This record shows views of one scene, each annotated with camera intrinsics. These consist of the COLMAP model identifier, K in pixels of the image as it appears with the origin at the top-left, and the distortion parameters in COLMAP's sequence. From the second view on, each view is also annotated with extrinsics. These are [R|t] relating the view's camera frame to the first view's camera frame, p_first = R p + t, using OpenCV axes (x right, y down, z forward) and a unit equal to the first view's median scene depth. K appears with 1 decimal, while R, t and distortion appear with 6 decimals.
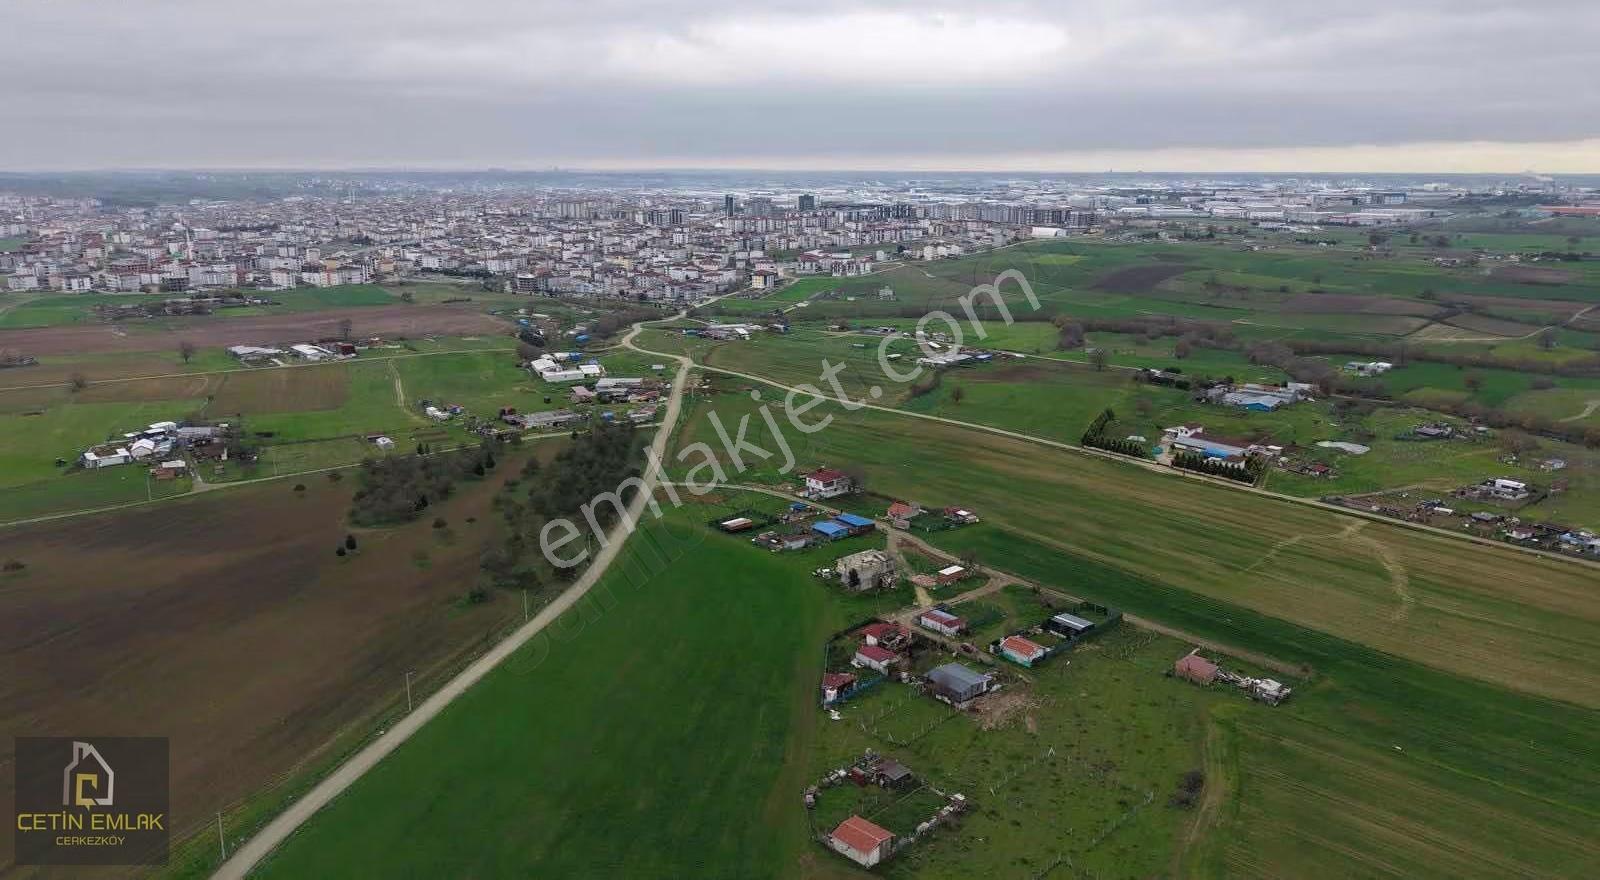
lens RADIAL K [[1065.3, 0, 797.9], [0, 1065.3, 441.4], [0, 0, 1]] dist [0.036127, -0.045408]
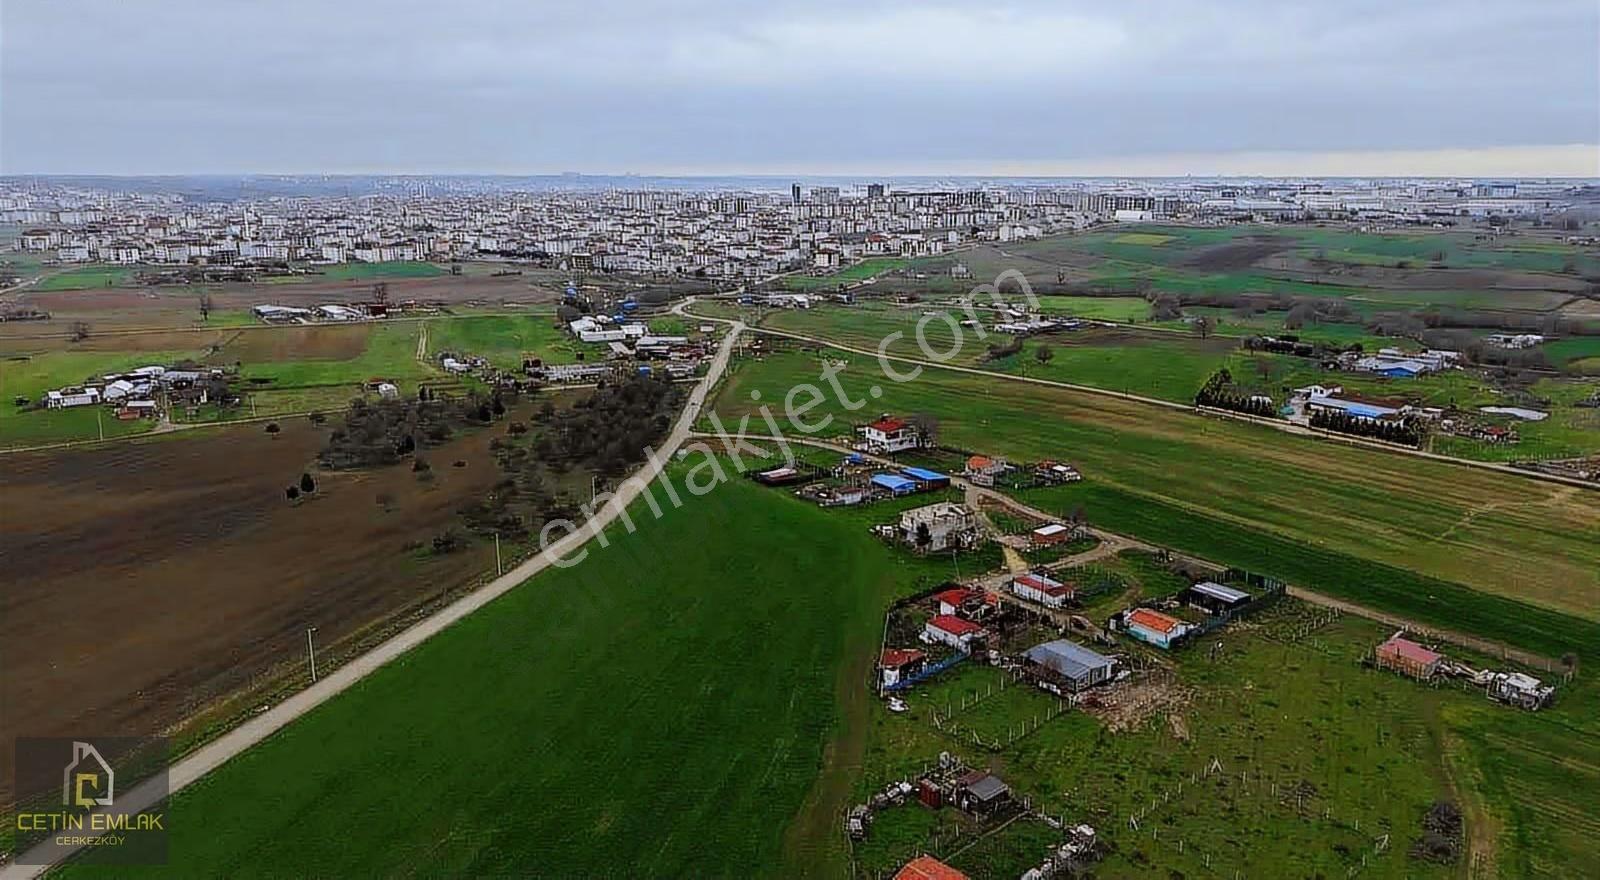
lens RADIAL K [[1065.3, 0, 797.9], [0, 1065.3, 441.4], [0, 0, 1]] dist [0.036127, -0.045408]
pose [[0.997948, 0.014156, -0.062438, 0.005666], [-0.014528, 0.999879, -0.005501, 0.043247], [0.062353, 0.006396, 0.998034, 0.143851]]
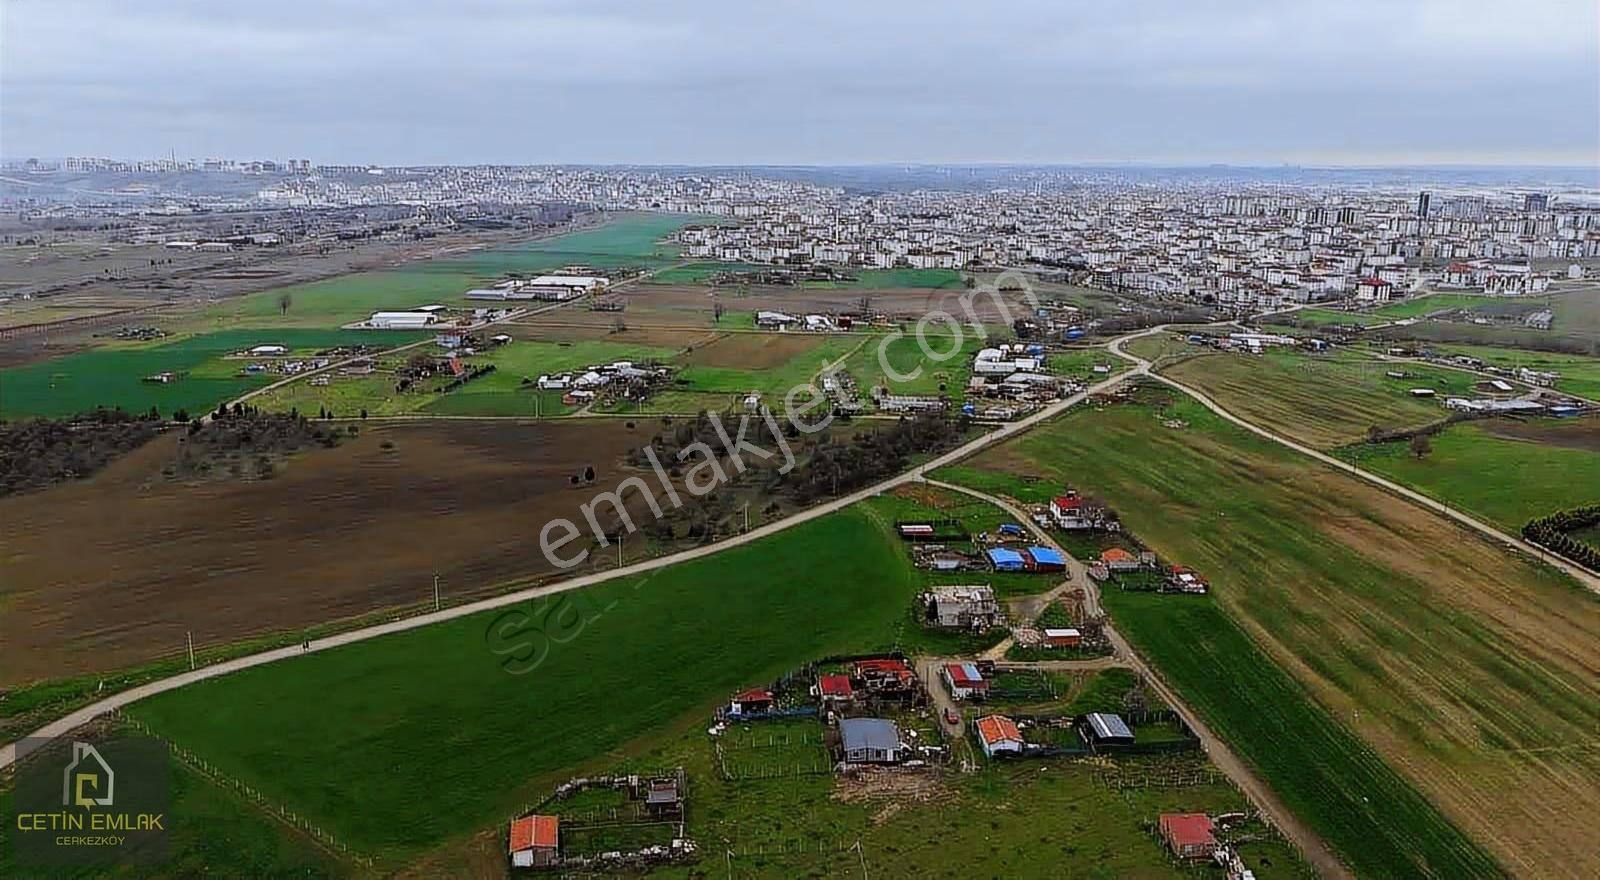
lens RADIAL K [[1065.3, 0, 797.9], [0, 1065.3, 441.4], [0, 0, 1]] dist [0.036127, -0.045408]
pose [[0.800004, 0.156000, -0.579360, 0.295224], [-0.153486, 0.986688, 0.053738, -0.025297], [0.580031, 0.045933, 0.813299, 0.137473]]
